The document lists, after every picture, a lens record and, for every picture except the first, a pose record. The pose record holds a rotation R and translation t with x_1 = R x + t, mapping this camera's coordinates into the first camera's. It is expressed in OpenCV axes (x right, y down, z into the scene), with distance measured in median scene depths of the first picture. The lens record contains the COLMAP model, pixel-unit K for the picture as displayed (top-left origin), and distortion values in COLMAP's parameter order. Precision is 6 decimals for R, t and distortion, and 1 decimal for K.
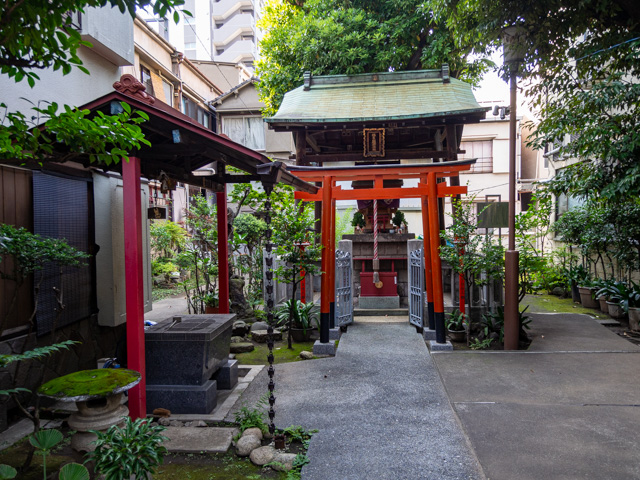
lens RADIAL K [[518.4, 0, 318.7], [0, 518.4, 240.4], [0, 0, 1]] dist [0.007285, 0.007726]
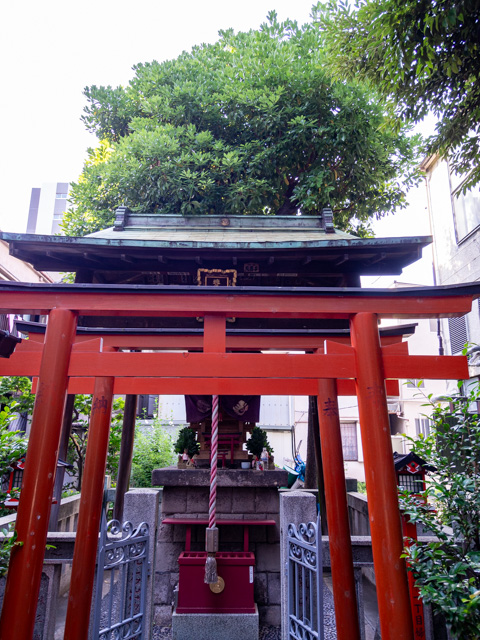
lens RADIAL K [[481.5, 0, 237.8], [0, 481.5, 315.8], [0, 0, 1]] dist [0.016267, -0.000620]
pose [[0.991168, 0.060746, 0.117878, 0.063521], [-0.024706, 0.957937, -0.285915, -0.023044], [-0.130288, 0.280477, 0.950977, 0.471160]]
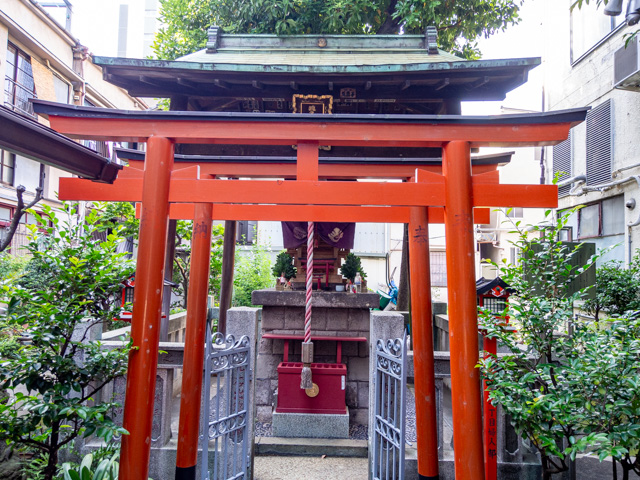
lens RADIAL K [[481.5, 0, 314.0], [0, 481.5, 241.4], [0, 0, 1]] dist [0.016267, -0.000620]
pose [[0.995336, 0.047036, 0.084220, 0.065173], [-0.039607, 0.995350, -0.087801, -0.021349], [-0.087958, 0.084055, 0.992571, 0.464004]]
